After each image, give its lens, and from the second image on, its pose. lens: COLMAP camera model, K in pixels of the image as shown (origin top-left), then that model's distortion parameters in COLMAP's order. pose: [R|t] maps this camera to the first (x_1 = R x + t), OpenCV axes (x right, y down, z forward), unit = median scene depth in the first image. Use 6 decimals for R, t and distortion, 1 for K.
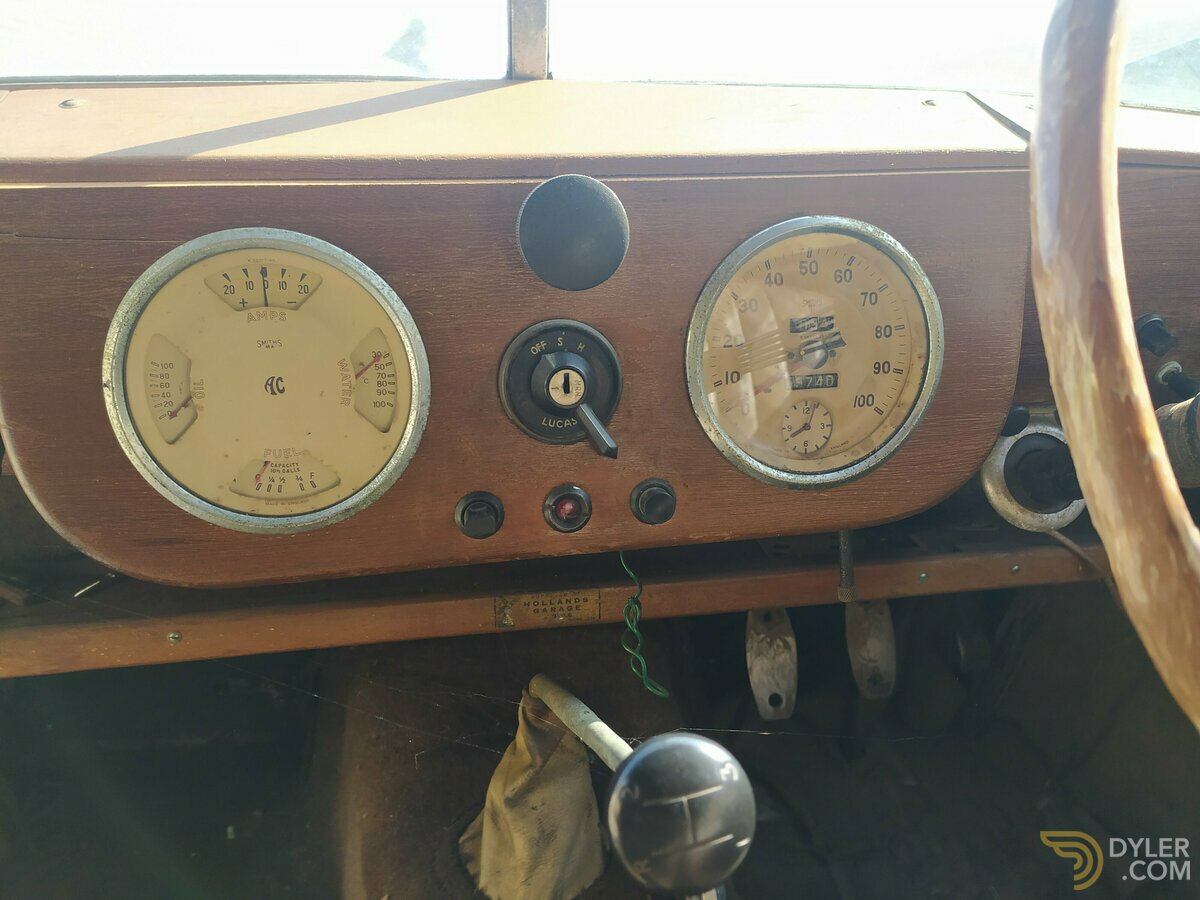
lens RADIAL K [[910.1, 0, 617.9], [0, 910.1, 469.6], [0, 0, 1]] dist [0.067345, -0.062676]
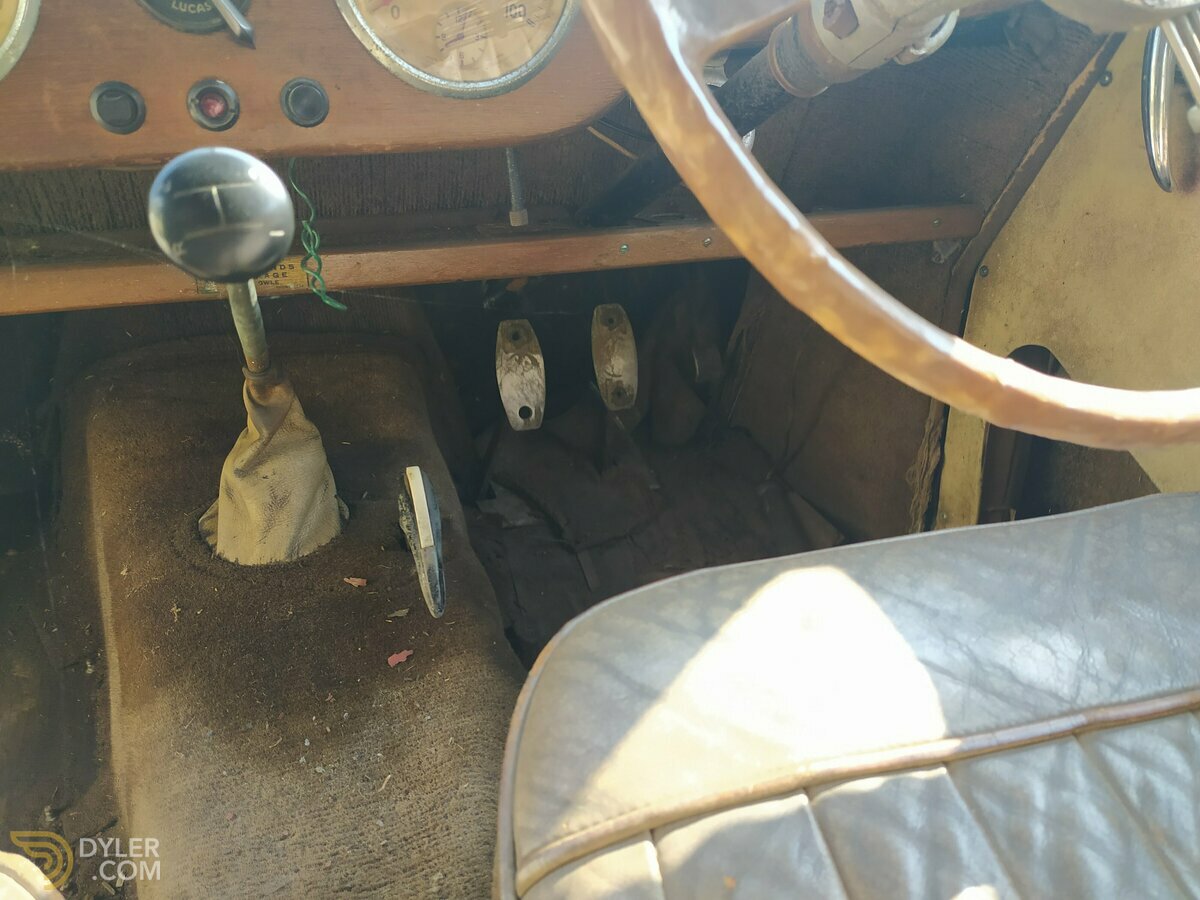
lens RADIAL K [[910.1, 0, 592.8], [0, 910.1, 457.1], [0, 0, 1]] dist [0.067345, -0.062676]
pose [[0.985668, -0.058660, 0.158172, 0.113507], [0.030025, 0.983629, 0.177684, 0.168277], [-0.166005, -0.170389, 0.971293, -0.081104]]
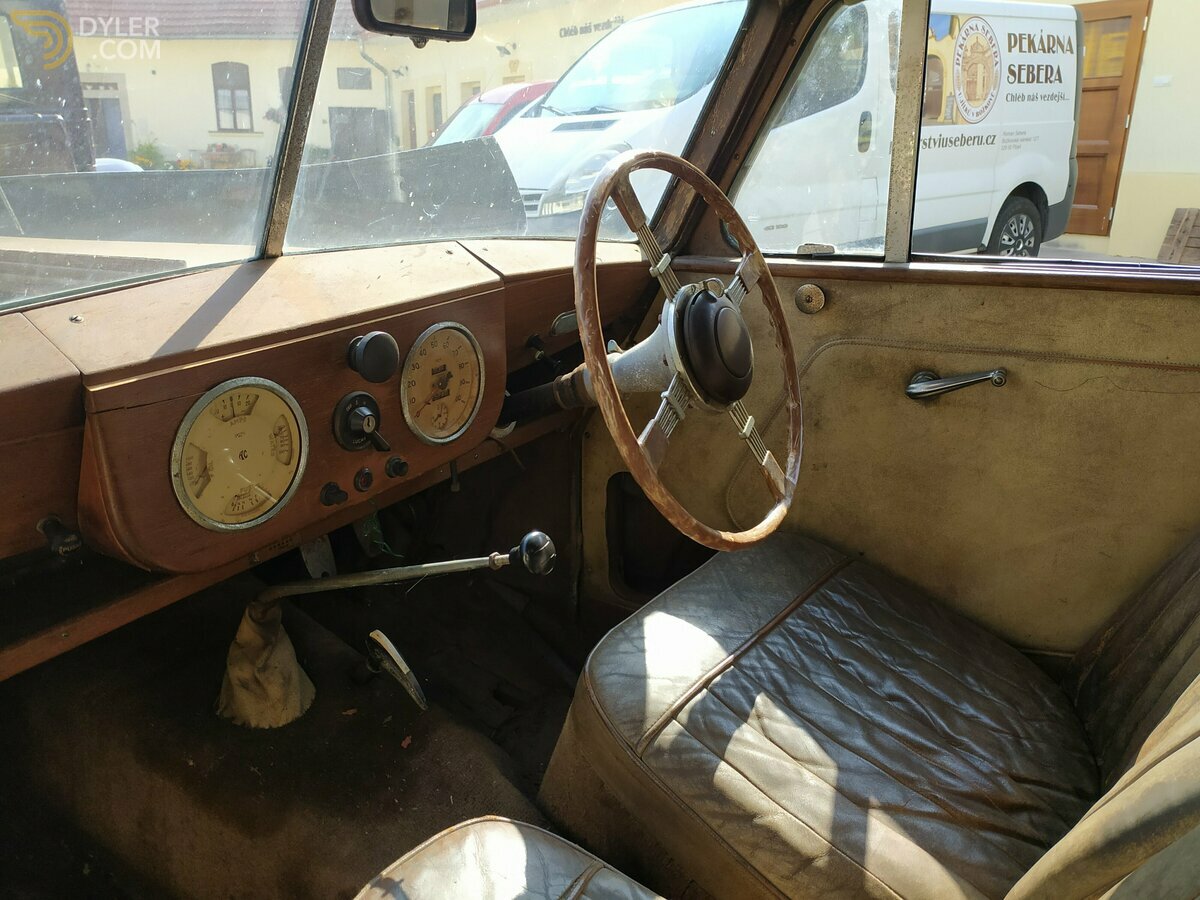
lens RADIAL K [[910.1, 0, 599.0], [0, 910.1, 446.1], [0, 0, 1]] dist [0.067345, -0.062676]
pose [[0.690136, -0.220612, 0.689233, -0.722117], [0.147632, 0.975292, 0.164350, -0.193078], [-0.708461, -0.011671, 0.705654, -0.542394]]
